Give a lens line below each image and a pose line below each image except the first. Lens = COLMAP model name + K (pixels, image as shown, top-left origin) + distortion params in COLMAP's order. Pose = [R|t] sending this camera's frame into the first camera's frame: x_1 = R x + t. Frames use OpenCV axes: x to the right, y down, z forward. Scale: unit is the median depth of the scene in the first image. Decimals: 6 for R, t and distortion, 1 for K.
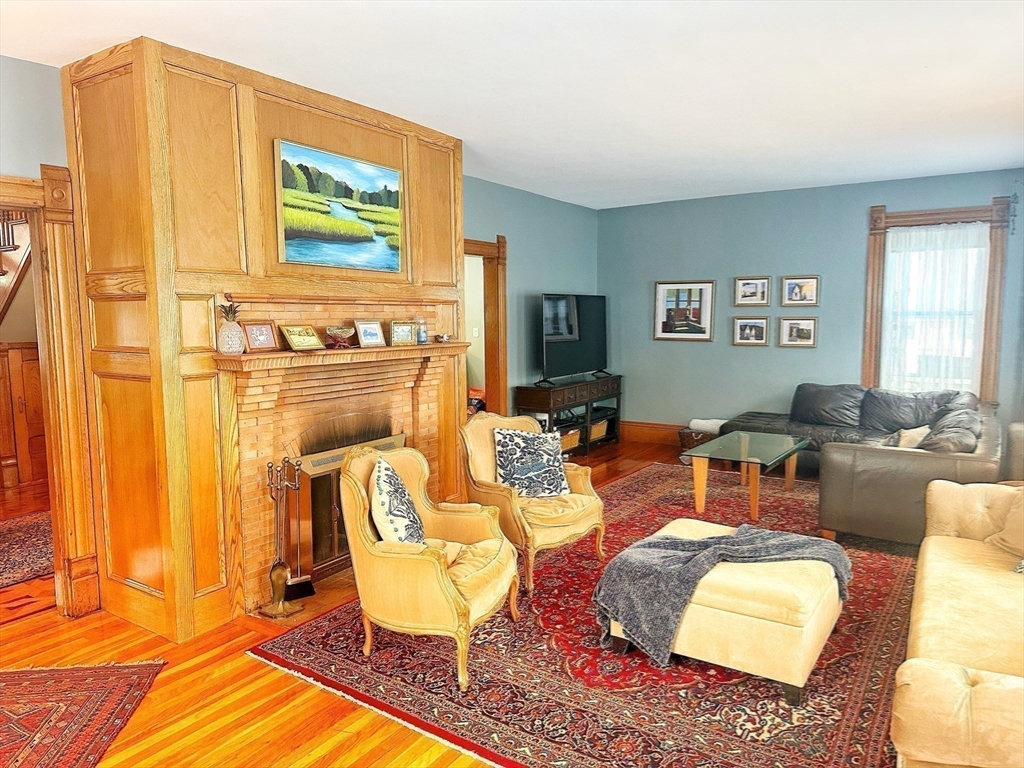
lens RADIAL K [[712.1, 0, 507.1], [0, 712.1, 384.4], [0, 0, 1]] dist [0.022141, -0.005176]
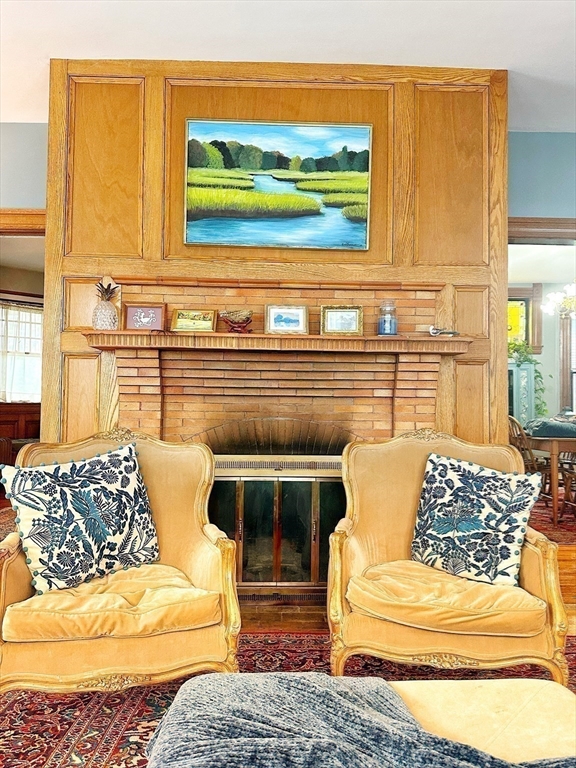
lens RADIAL K [[612.3, 0, 287.4], [0, 612.3, 378.9], [0, 0, 1]] dist [0.095827, -0.160361]
pose [[0.561001, -0.016119, -0.827658, 0.397772], [-0.100379, 0.991108, -0.087341, 0.059452], [0.821706, 0.132078, 0.554395, 0.608753]]
